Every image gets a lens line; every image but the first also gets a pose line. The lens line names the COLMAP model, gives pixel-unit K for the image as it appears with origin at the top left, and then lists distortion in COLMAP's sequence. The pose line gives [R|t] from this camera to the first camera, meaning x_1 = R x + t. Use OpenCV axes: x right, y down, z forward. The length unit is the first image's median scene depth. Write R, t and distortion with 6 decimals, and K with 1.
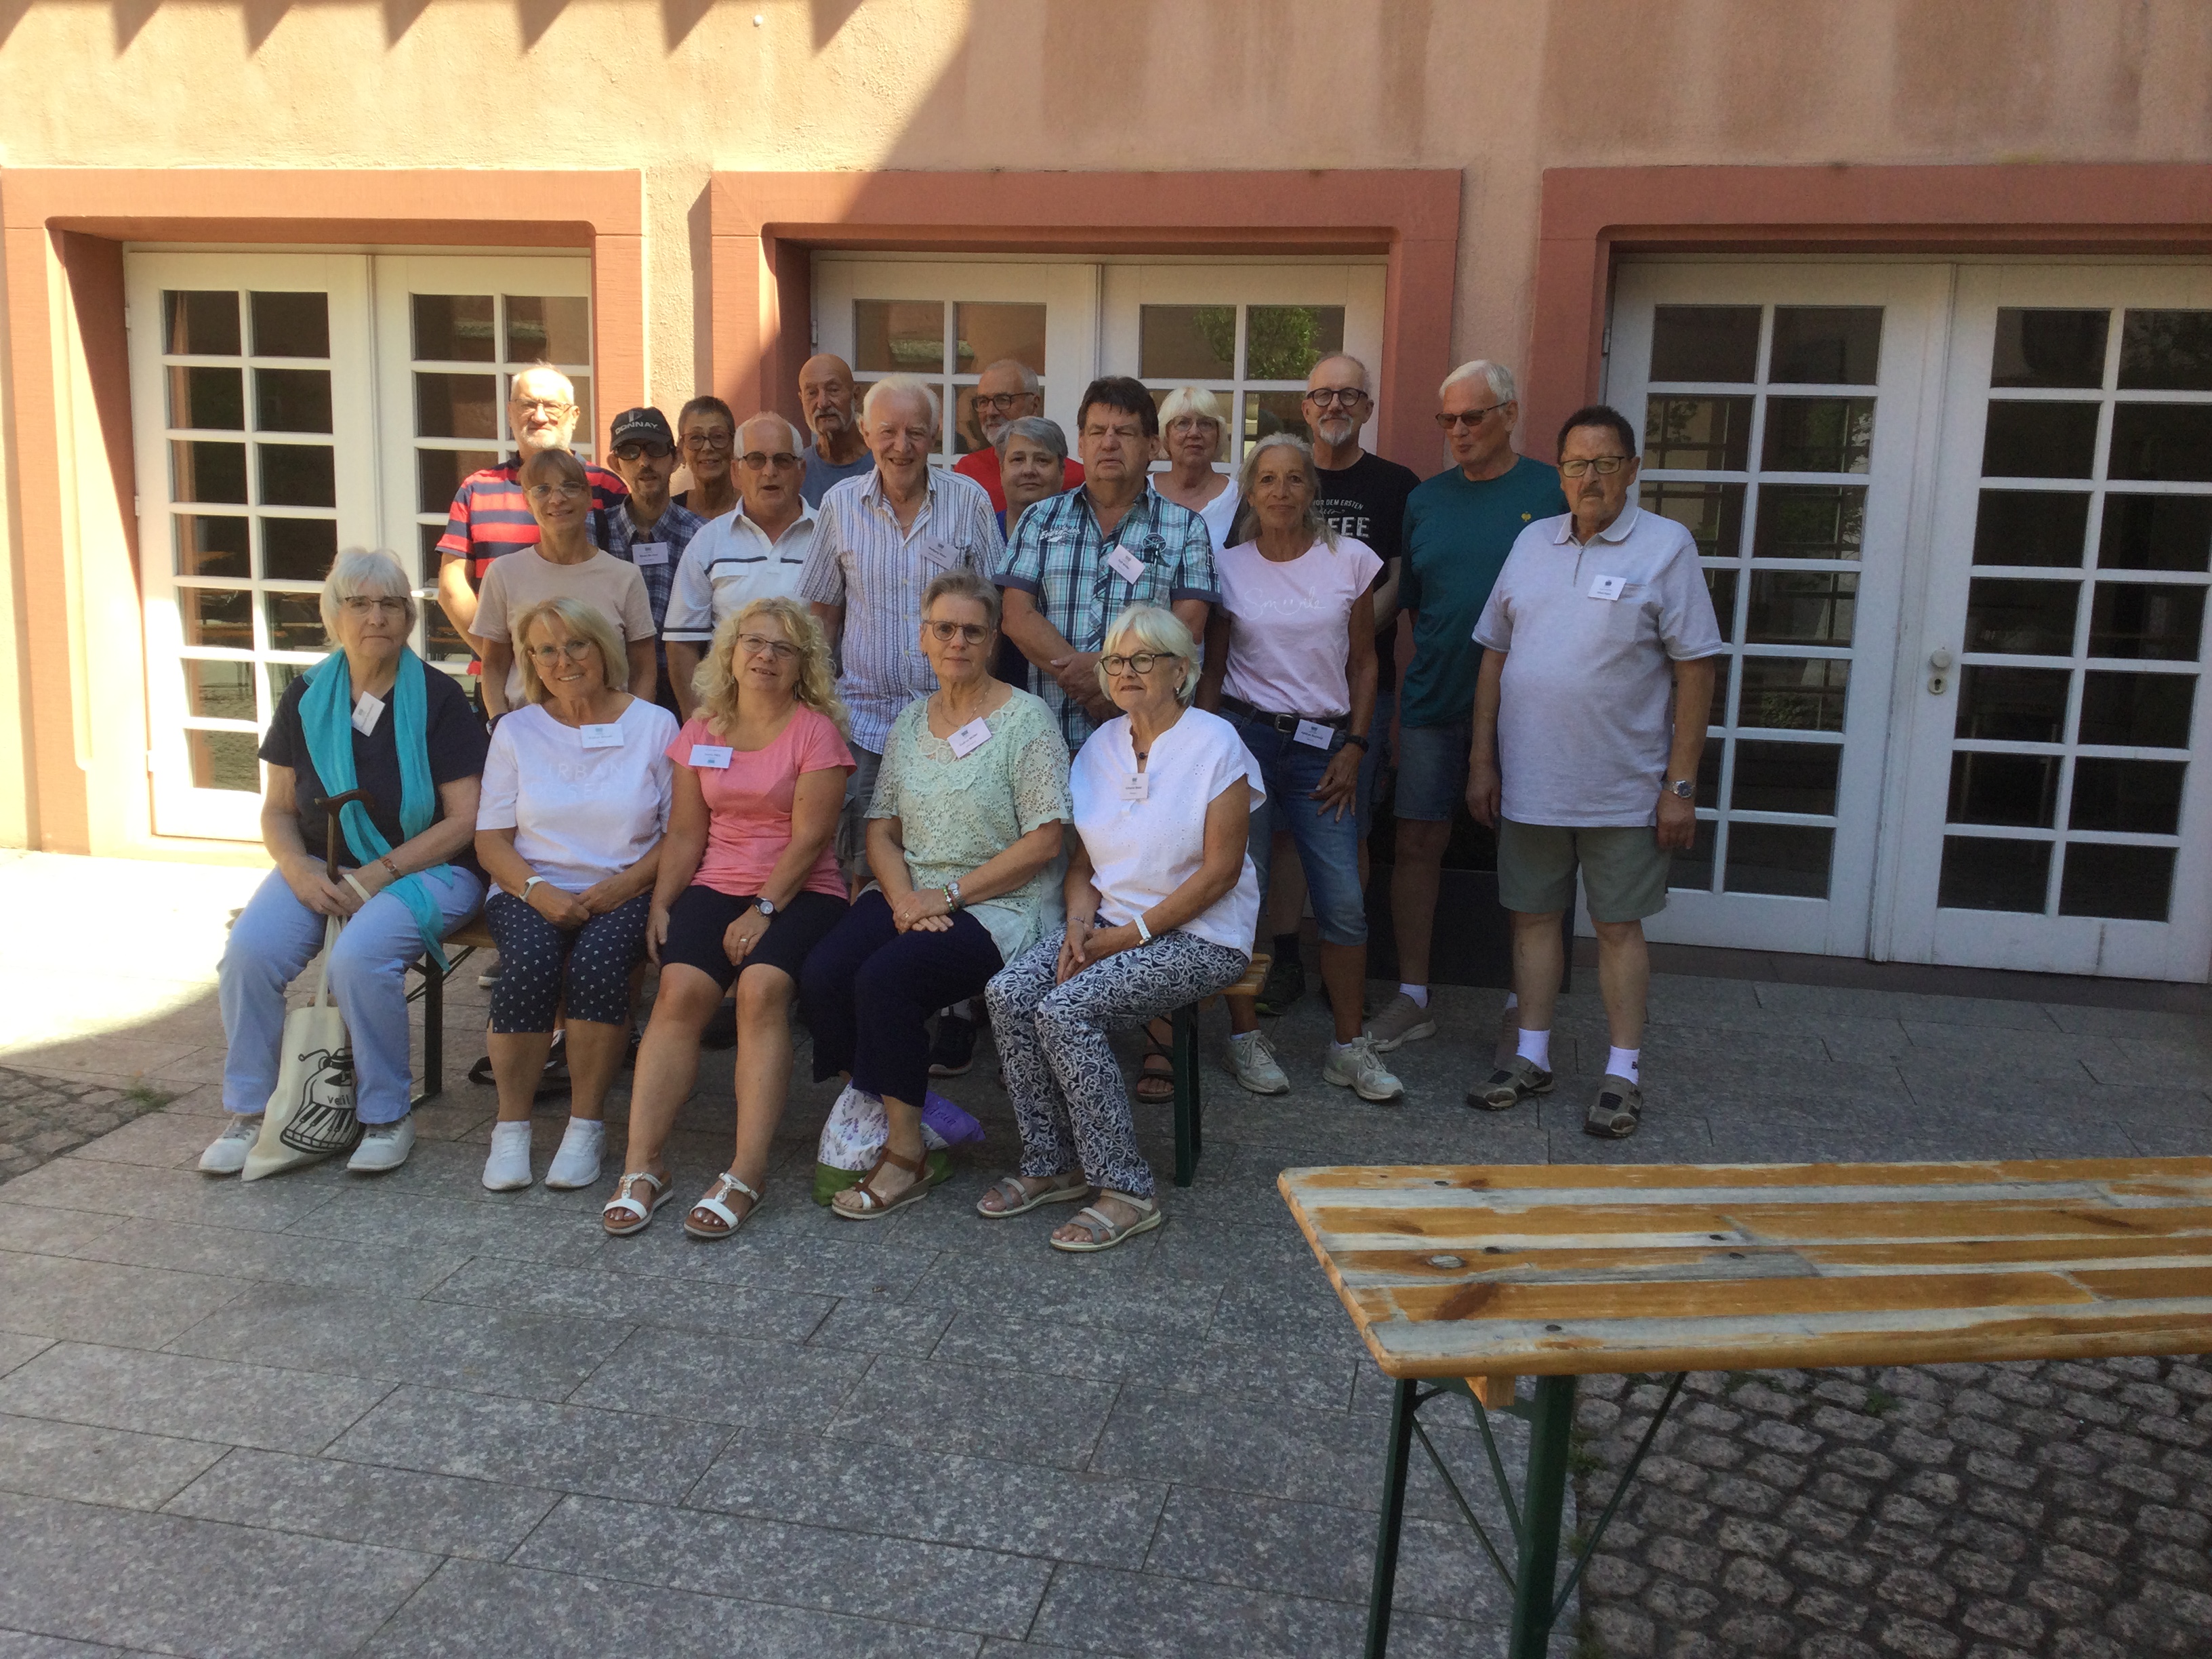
lens RADIAL K [[2000.6, 0, 1108.1], [0, 2000.6, 705.3], [0, 0, 1]] dist [0.177463, -0.214144]
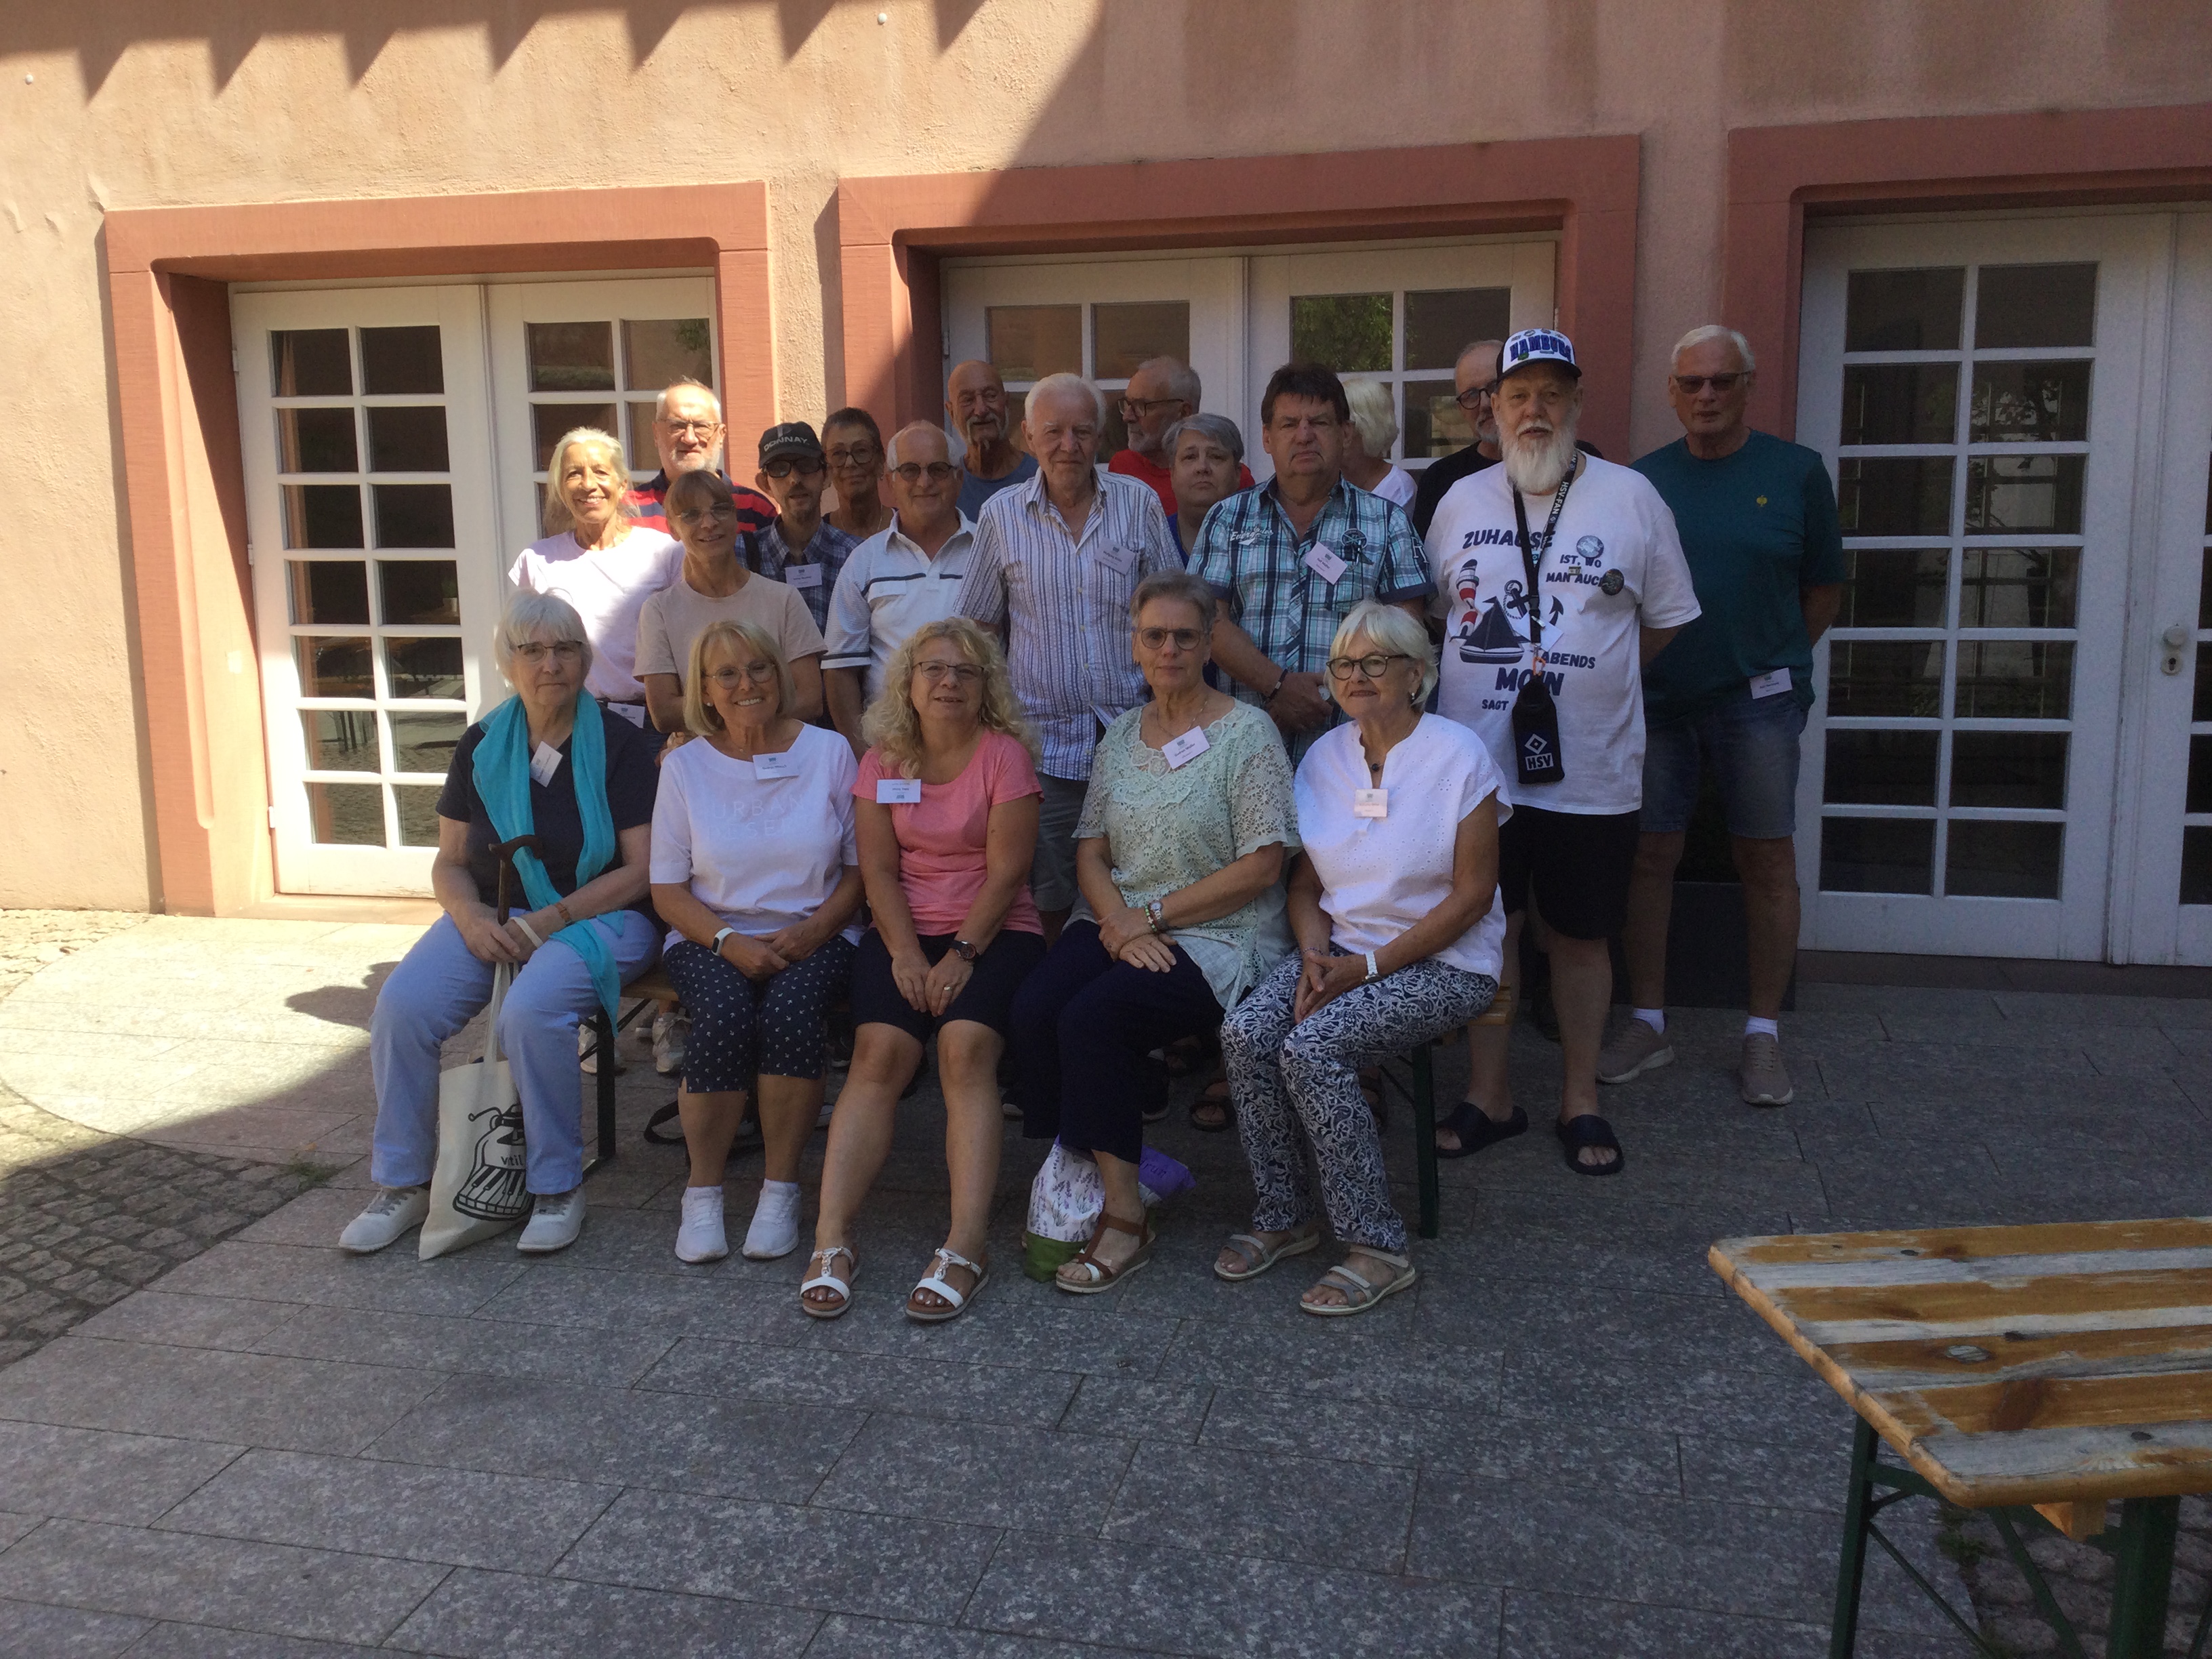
lens RADIAL K [[1978.5, 0, 1107.0], [0, 1978.5, 707.3], [0, 0, 1]] dist [0.192849, -0.269629]
pose [[0.999091, -0.037270, -0.020702, -0.082503], [0.036980, 0.999215, -0.014205, 0.006032], [0.021215, 0.013426, 0.999685, 0.086801]]
